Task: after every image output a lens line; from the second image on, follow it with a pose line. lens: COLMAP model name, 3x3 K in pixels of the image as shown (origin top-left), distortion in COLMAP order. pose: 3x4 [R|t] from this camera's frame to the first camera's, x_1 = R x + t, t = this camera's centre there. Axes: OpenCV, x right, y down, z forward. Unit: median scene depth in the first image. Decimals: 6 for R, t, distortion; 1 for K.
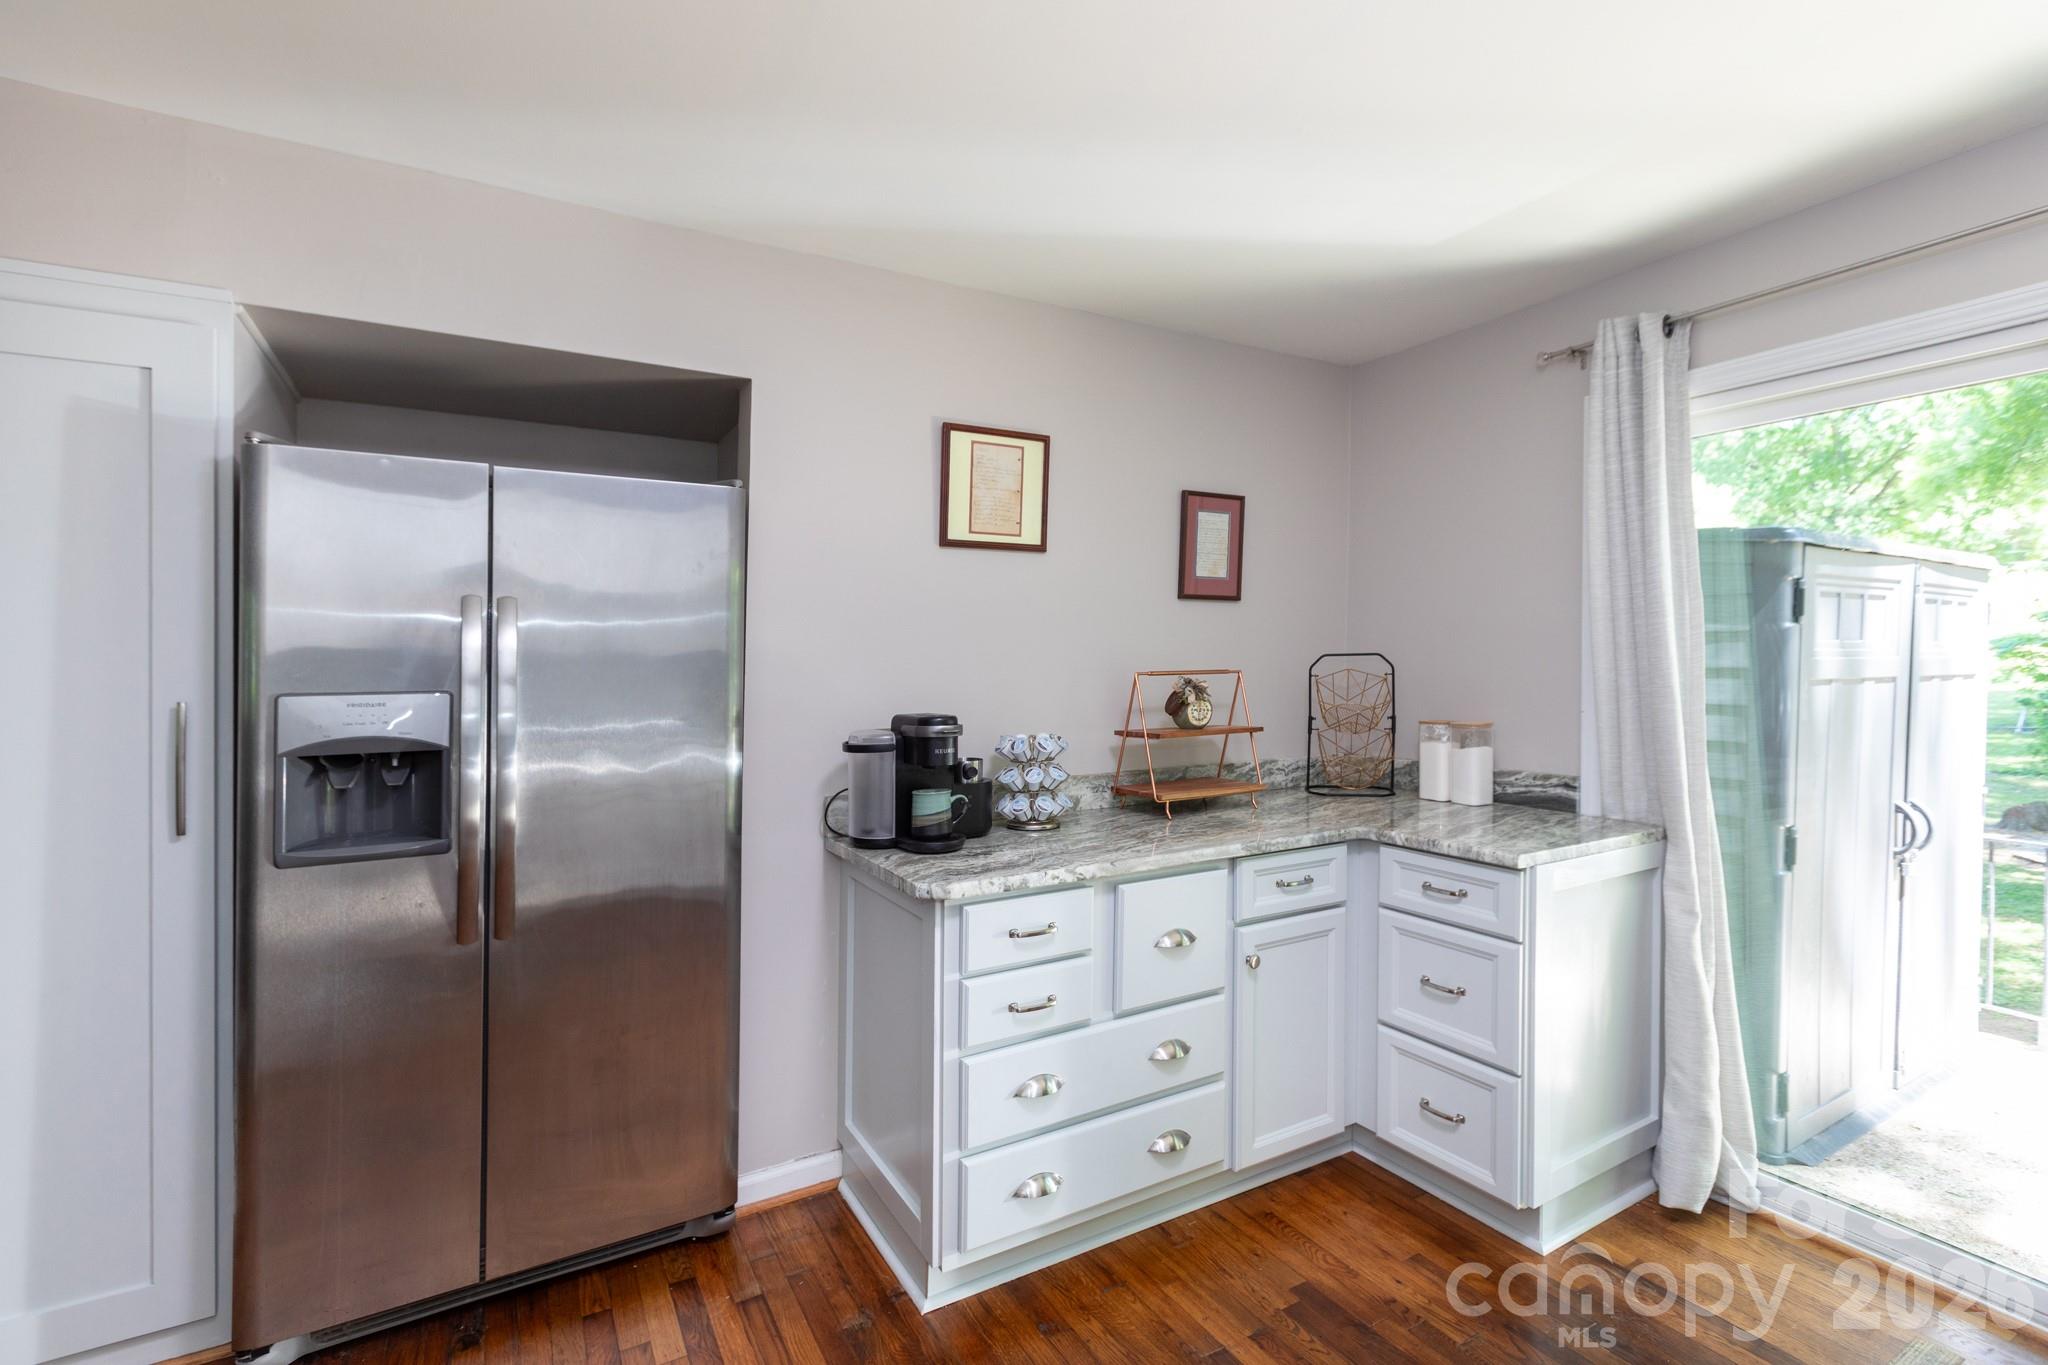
lens RADIAL K [[940.4, 0, 1043.7], [0, 940.4, 672.3], [0, 0, 1]] dist [-0.001032, 0.000951]
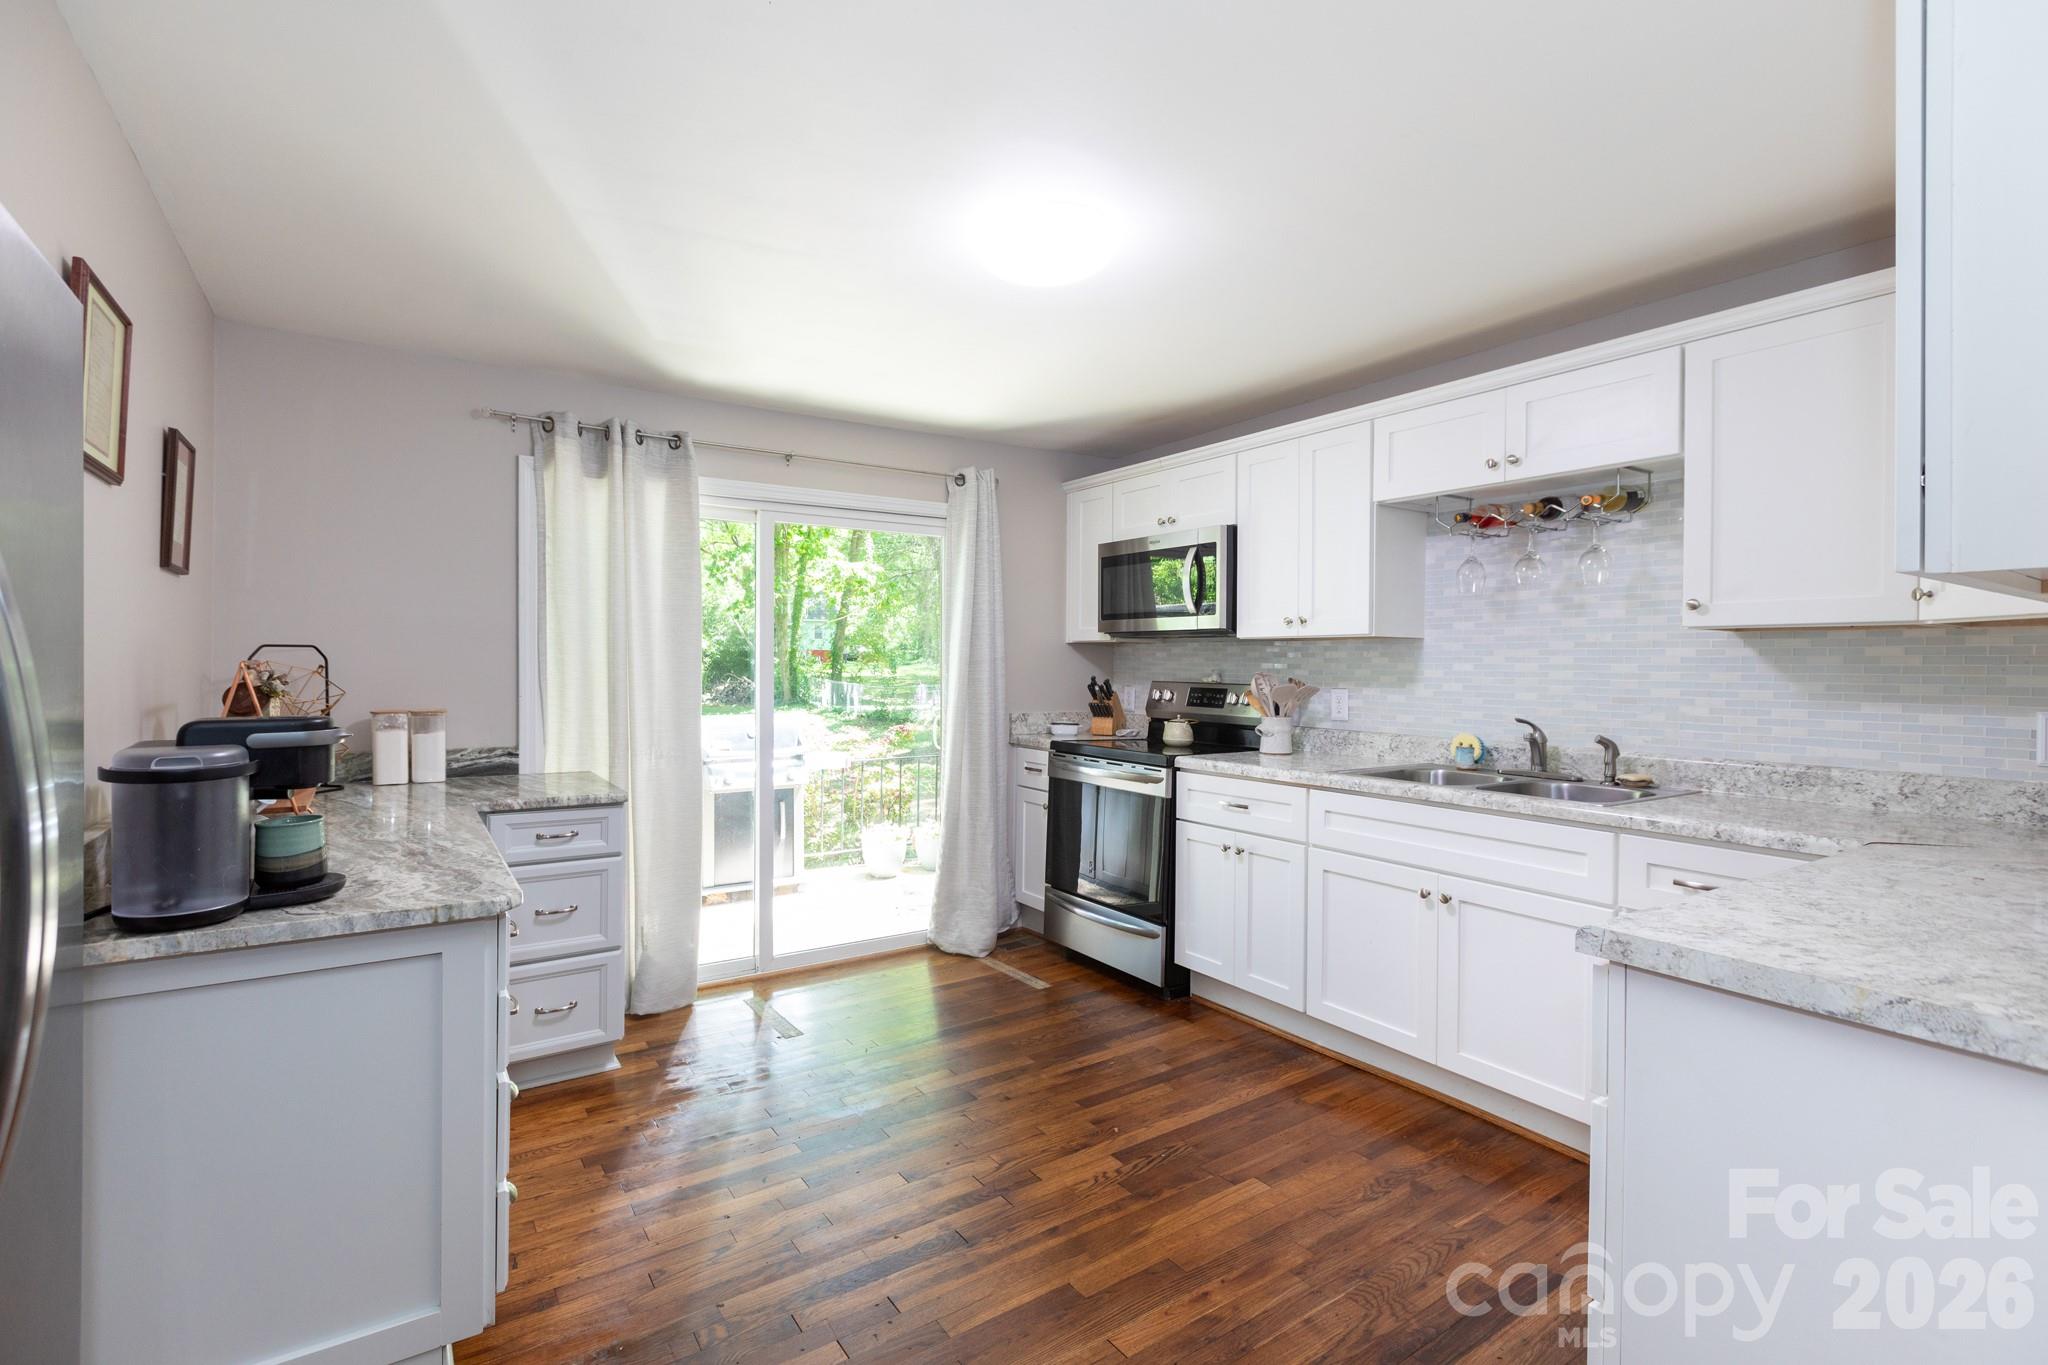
lens RADIAL K [[940.4, 0, 1030.8], [0, 940.4, 677.9], [0, 0, 1]] dist [-0.001032, 0.000951]
pose [[-0.073535, -0.010054, 0.997242, -0.825180], [0.001066, 0.999948, 0.010160, 0.004831], [-0.997292, 0.001810, -0.073521, 0.417165]]
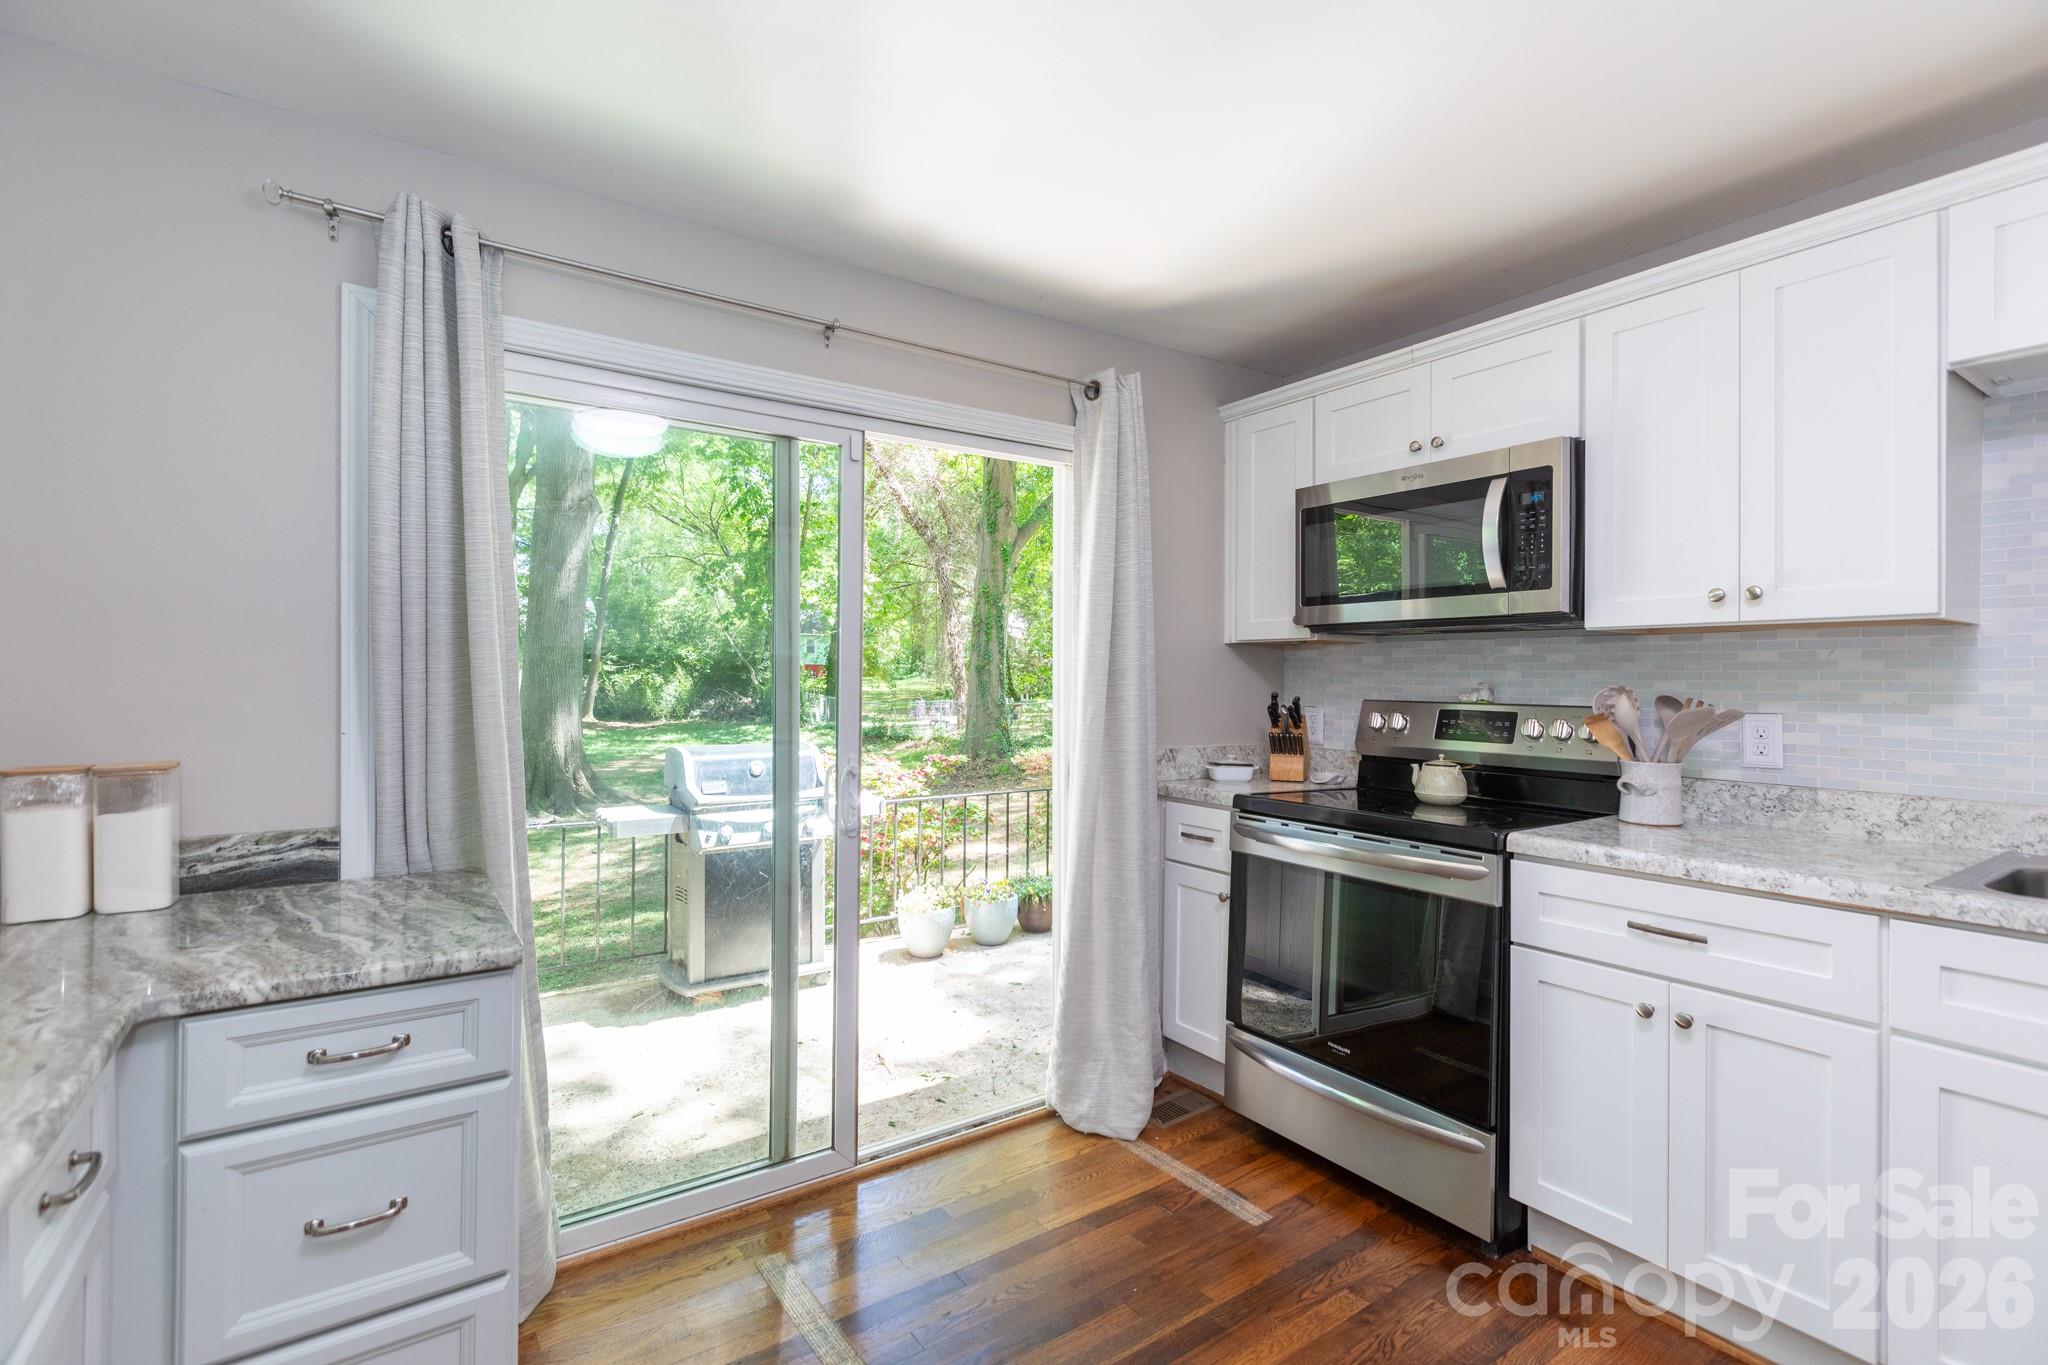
lens RADIAL K [[940.4, 0, 1013.8], [0, 940.4, 680.3], [0, 0, 1]] dist [-0.001032, 0.000951]
pose [[-0.067079, 0.002833, 0.997744, -0.163876], [0.002767, 0.999993, -0.002654, 0.006811], [-0.997744, 0.002583, -0.067086, 0.588334]]
